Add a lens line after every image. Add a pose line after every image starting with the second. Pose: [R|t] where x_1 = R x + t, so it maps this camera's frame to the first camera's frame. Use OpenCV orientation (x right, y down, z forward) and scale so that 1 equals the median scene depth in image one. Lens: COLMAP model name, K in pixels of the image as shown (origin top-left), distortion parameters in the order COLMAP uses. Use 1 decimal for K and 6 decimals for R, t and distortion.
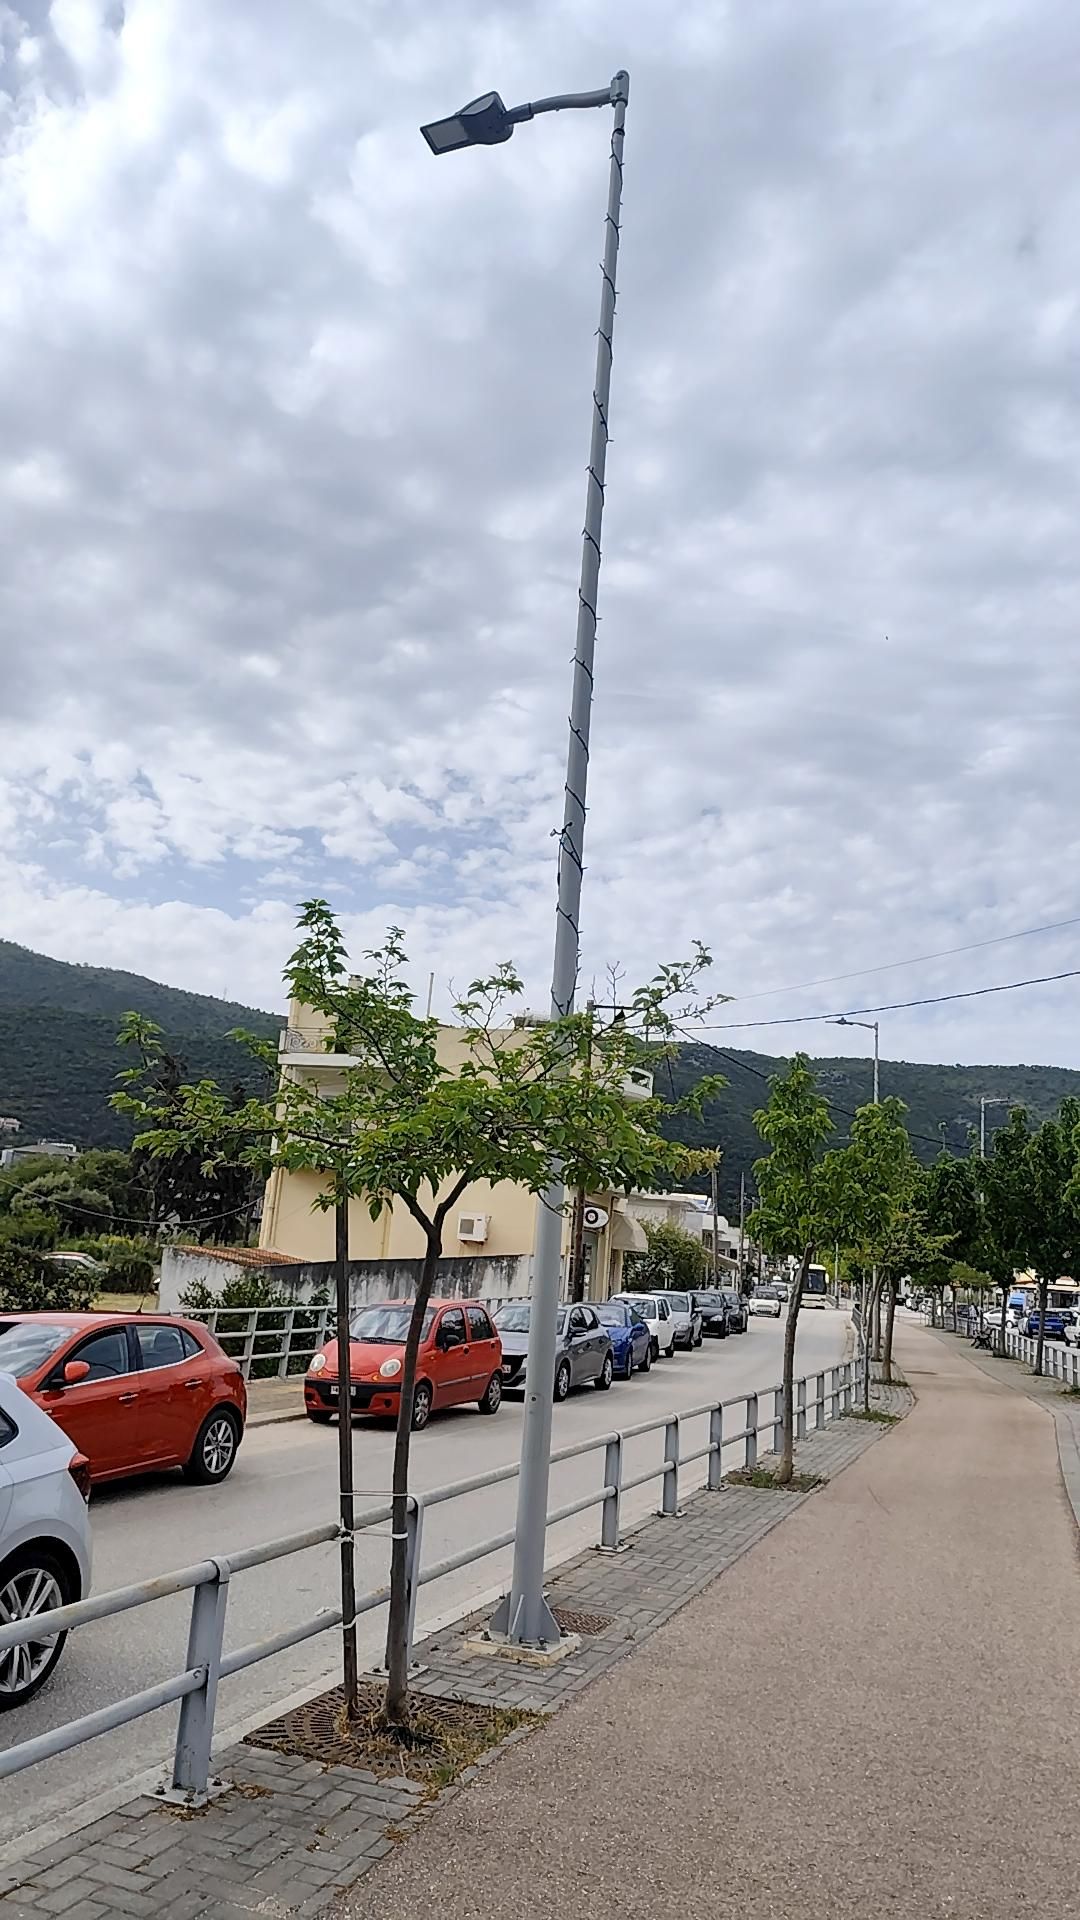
lens RADIAL K [[1282.9, 0, 547.9], [0, 1282.9, 955.1], [0, 0, 1]] dist [0.024018, -0.021144]
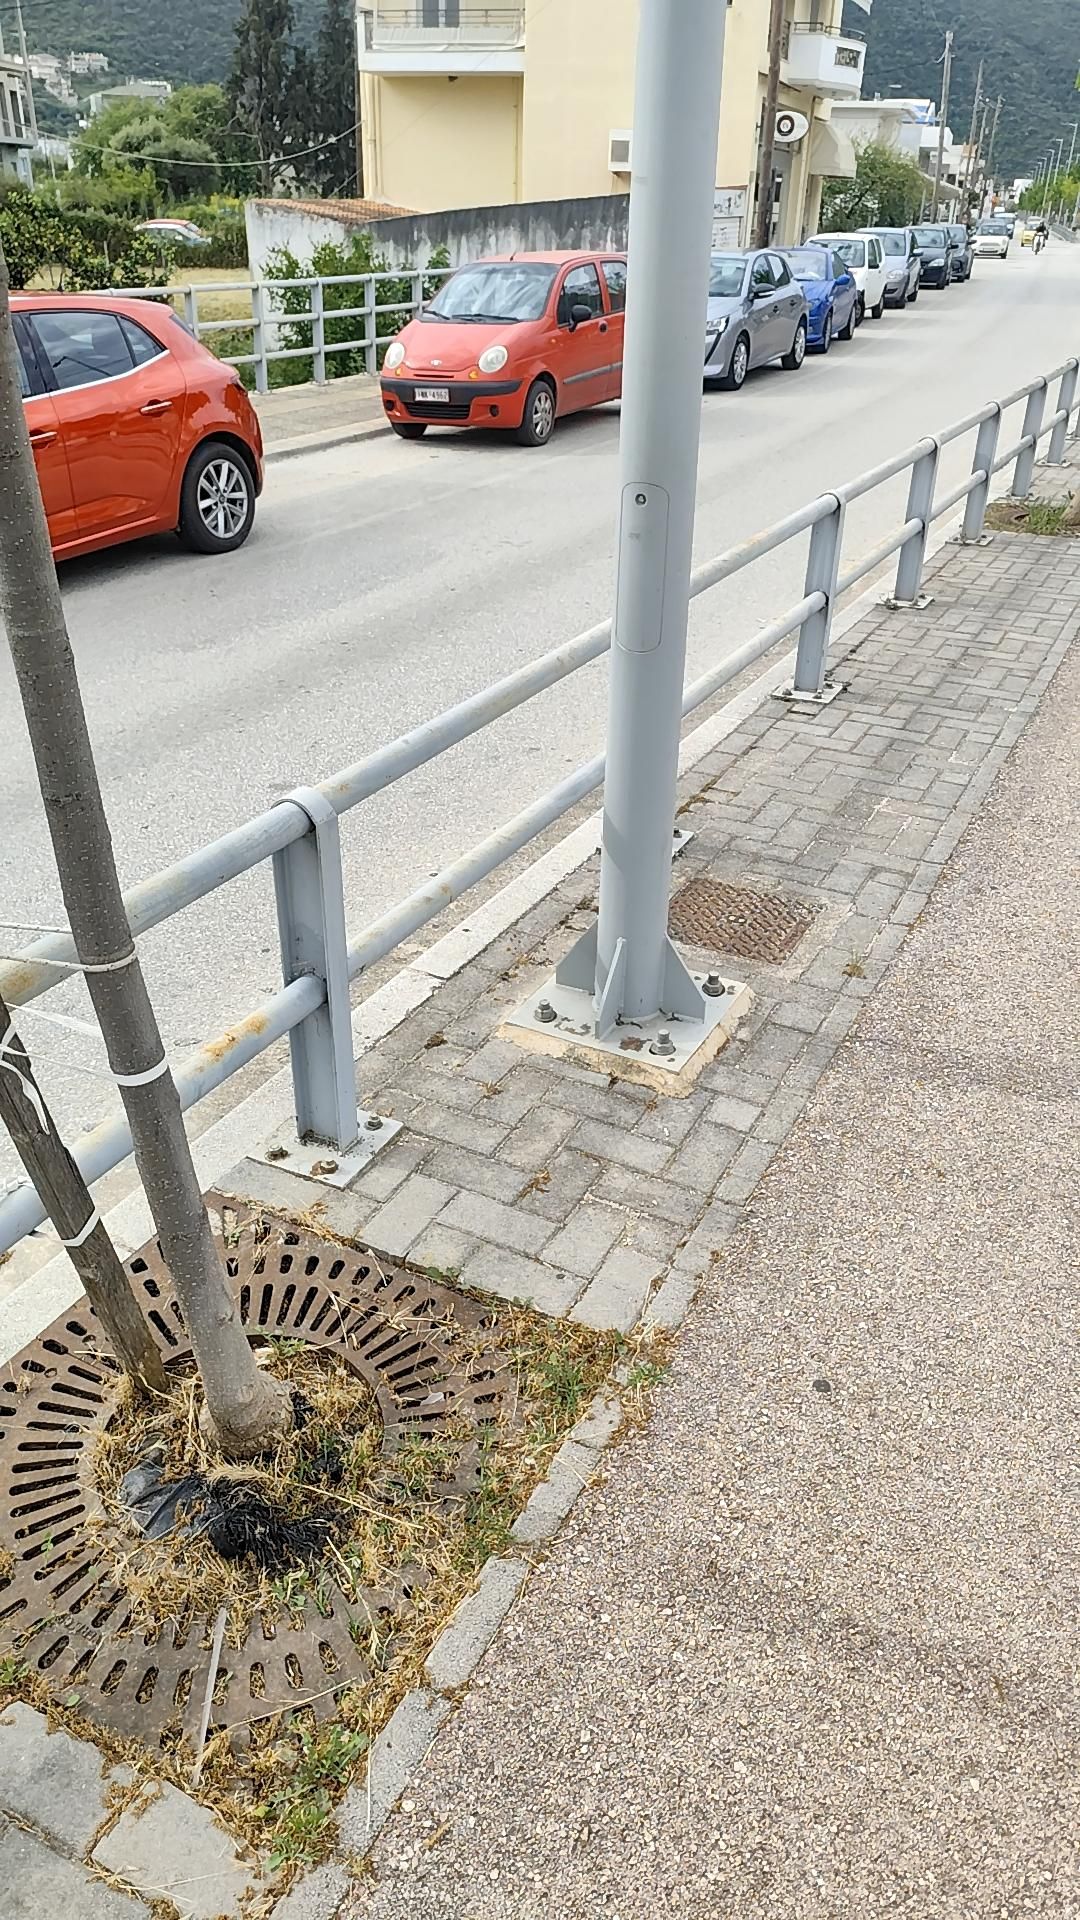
lens RADIAL K [[1282.9, 0, 540.0], [0, 1282.9, 945.8], [0, 0, 1]] dist [0.024018, -0.021144]
pose [[0.990706, 0.017403, -0.134900, 0.002690], [0.079373, 0.731436, 0.677275, 0.045119], [0.110458, -0.681688, 0.723257, 0.154743]]
